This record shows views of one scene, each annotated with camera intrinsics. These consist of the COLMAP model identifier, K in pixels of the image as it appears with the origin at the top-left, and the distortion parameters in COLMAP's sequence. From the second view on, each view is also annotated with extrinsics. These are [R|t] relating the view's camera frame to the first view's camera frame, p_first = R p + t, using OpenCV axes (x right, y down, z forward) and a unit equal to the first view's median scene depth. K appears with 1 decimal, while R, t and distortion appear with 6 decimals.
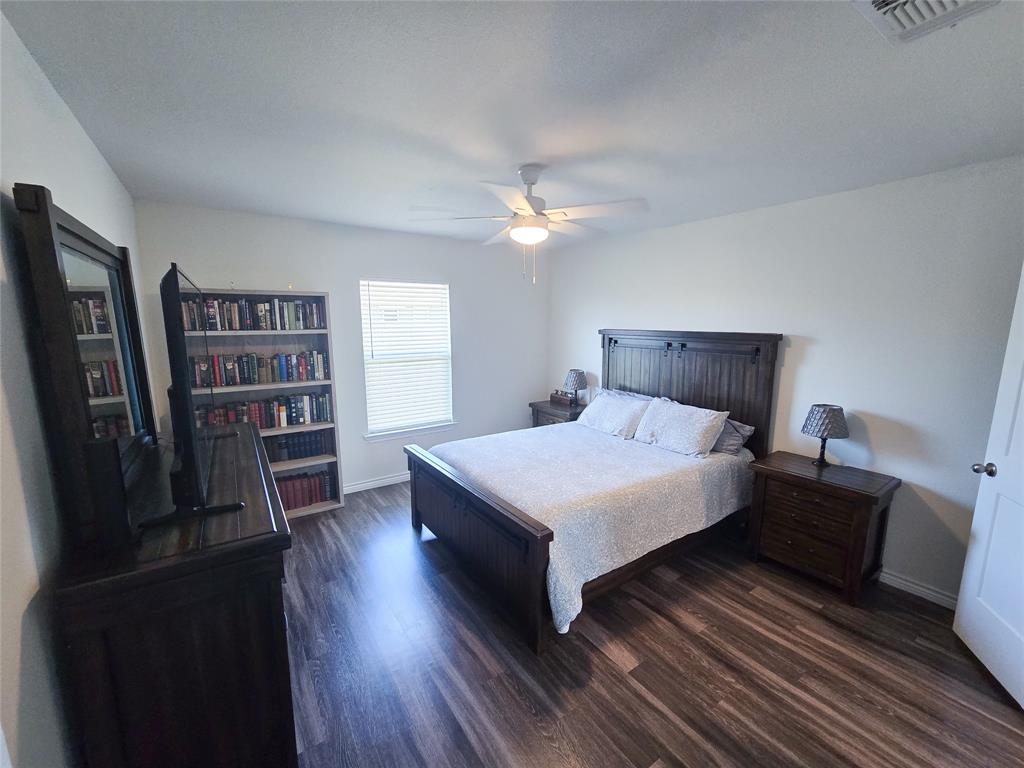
lens RADIAL K [[419.7, 0, 522.0], [0, 419.7, 388.2], [0, 0, 1]] dist [-0.004322, 0.000430]
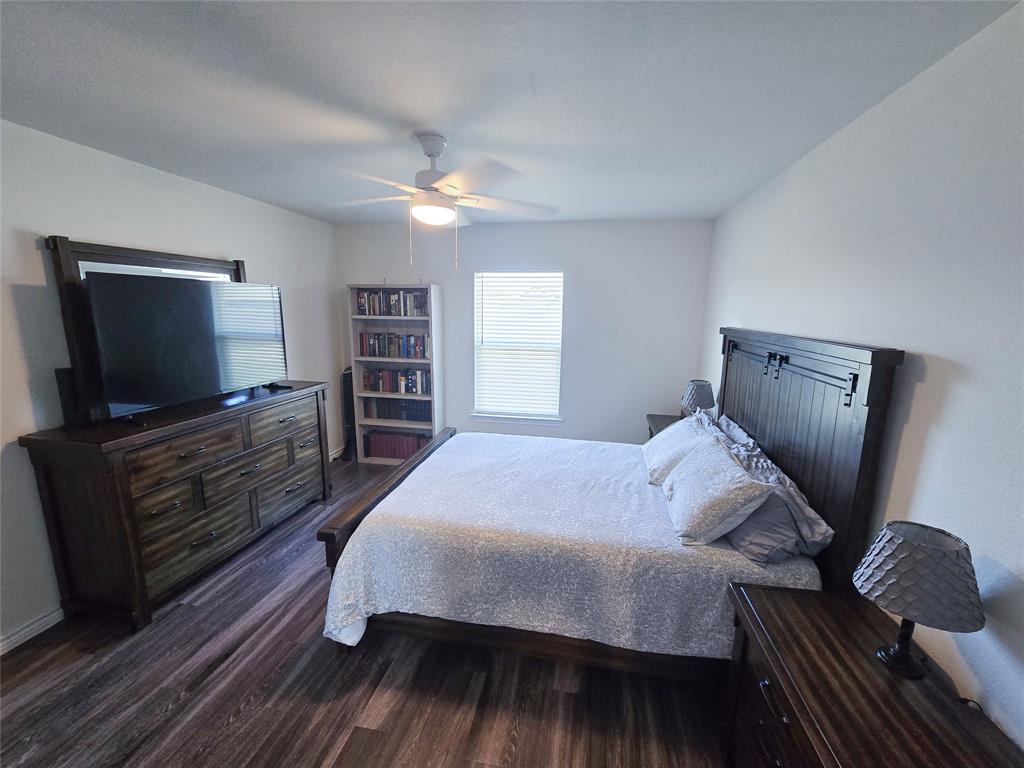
lens RADIAL K [[419.7, 0, 522.0], [0, 419.7, 388.2], [0, 0, 1]] dist [-0.004322, 0.000430]
pose [[0.712475, 0.142115, -0.687155, 0.580120], [-0.127283, 0.989205, 0.072612, -0.062561], [0.690056, 0.035729, 0.722873, 0.351314]]
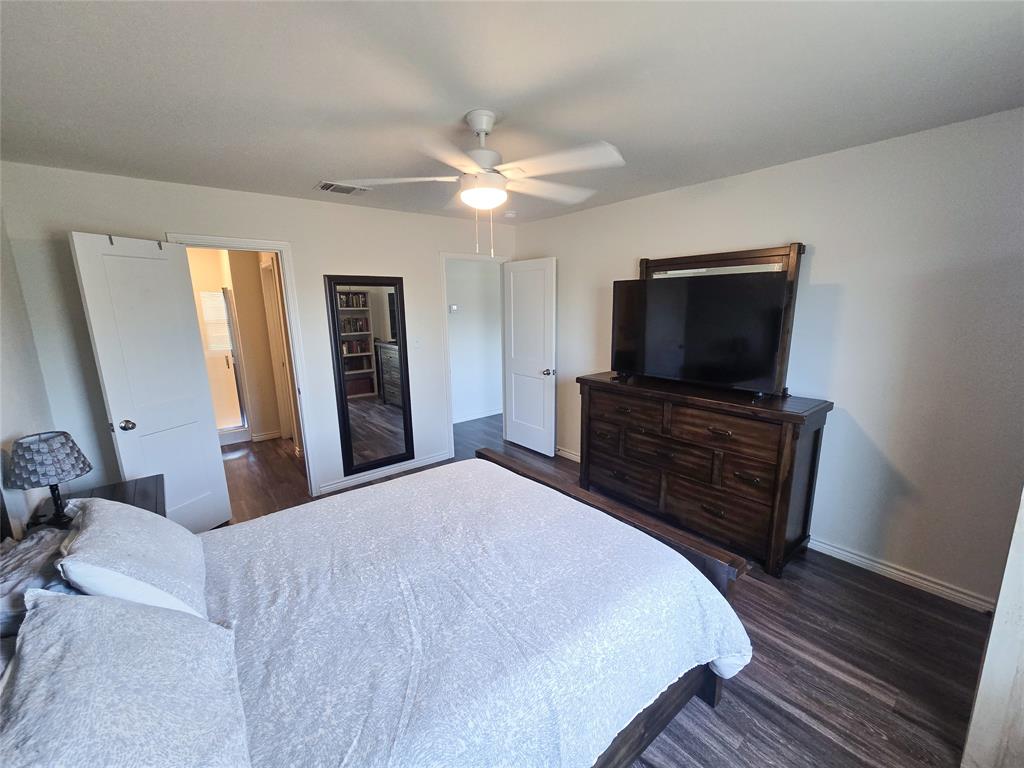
lens RADIAL K [[419.7, 0, 522.0], [0, 419.7, 388.2], [0, 0, 1]] dist [-0.004322, 0.000430]
pose [[-0.996468, 0.029289, -0.078697, 0.025730], [-0.000169, 0.936498, 0.350674, -0.213830], [0.083971, 0.349449, -0.933185, 1.330139]]
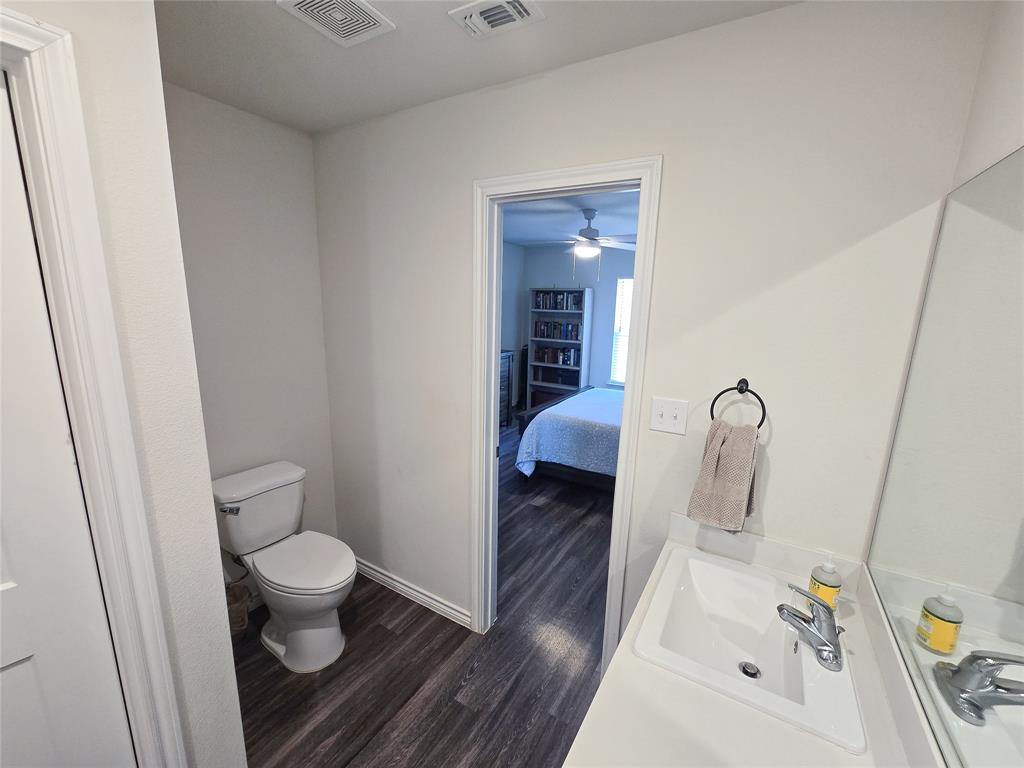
lens RADIAL K [[419.7, 0, 522.0], [0, 419.7, 388.2], [0, 0, 1]] dist [-0.004322, 0.000430]
pose [[0.411209, 0.193730, -0.890716, 1.030090], [-0.170228, 0.976285, 0.133754, -0.021102], [0.895505, 0.096624, 0.434436, 0.087878]]
